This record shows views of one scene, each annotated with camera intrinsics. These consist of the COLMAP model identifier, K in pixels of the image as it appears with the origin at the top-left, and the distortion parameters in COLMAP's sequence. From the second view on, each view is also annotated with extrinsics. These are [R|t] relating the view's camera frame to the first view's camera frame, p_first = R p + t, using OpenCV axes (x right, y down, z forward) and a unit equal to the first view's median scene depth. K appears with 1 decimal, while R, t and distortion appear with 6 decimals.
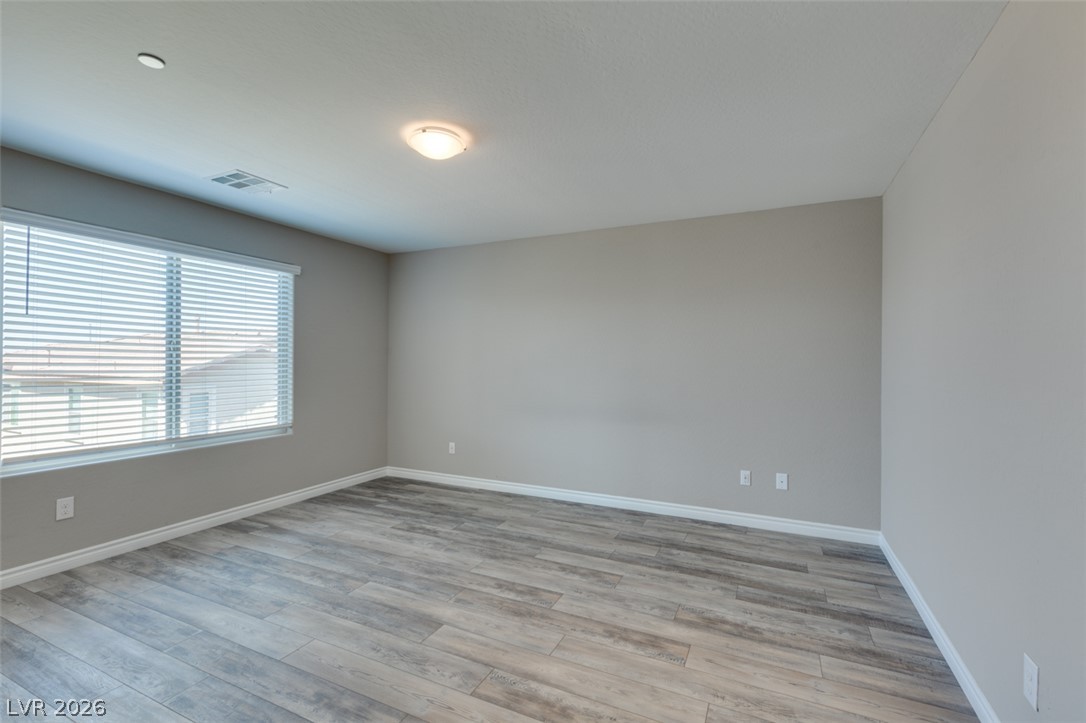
lens RADIAL K [[489.7, 0, 541.6], [0, 489.7, 362.1], [0, 0, 1]] dist [0.009095, -0.001359]
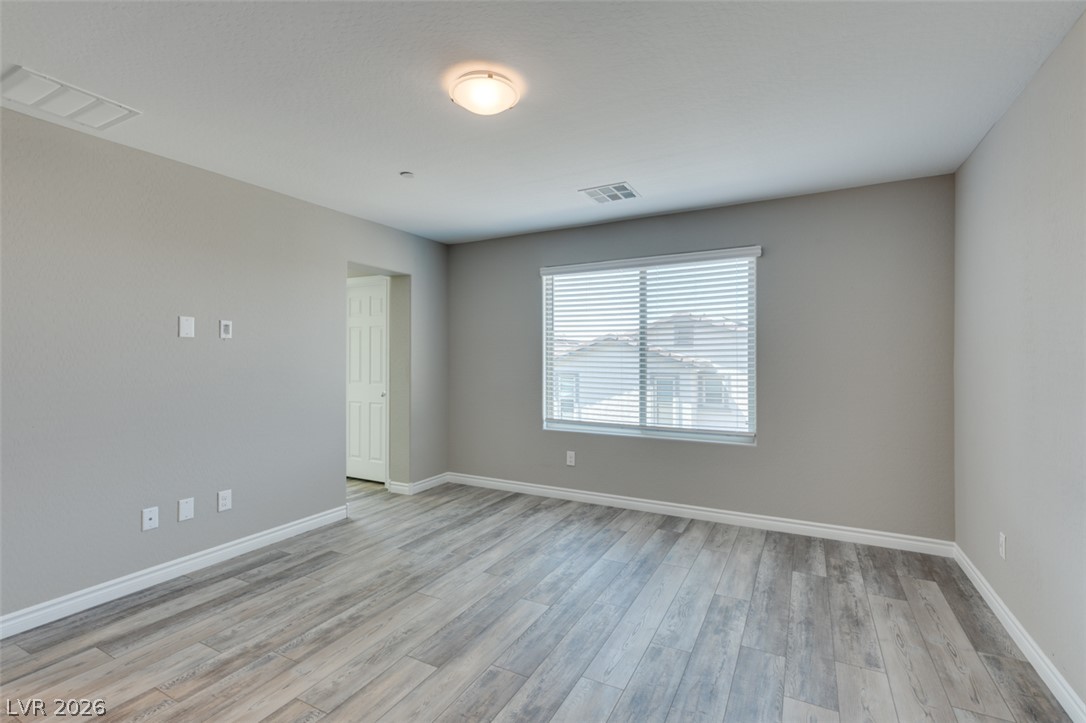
lens RADIAL K [[489.7, 0, 535.9], [0, 489.7, 358.4], [0, 0, 1]] dist [0.009095, -0.001359]
pose [[-0.048884, -0.003174, -0.998799, 0.520199], [-0.002507, 0.999992, -0.003055, -0.000814], [0.998801, 0.002354, -0.048891, 0.971286]]
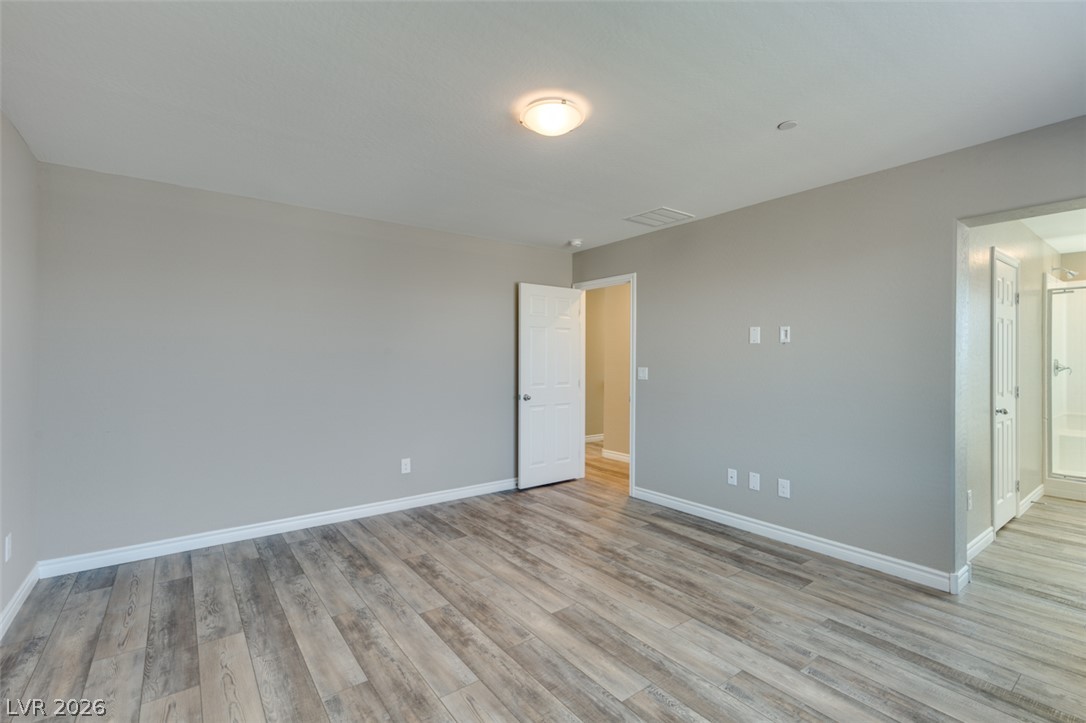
lens RADIAL K [[489.7, 0, 548.9], [0, 489.7, 357.5], [0, 0, 1]] dist [0.009095, -0.001359]
pose [[-0.894248, -0.004824, 0.447546, -0.528587], [-0.003741, 0.999988, 0.003304, -0.011423], [-0.447557, 0.001280, -0.894255, 1.554424]]
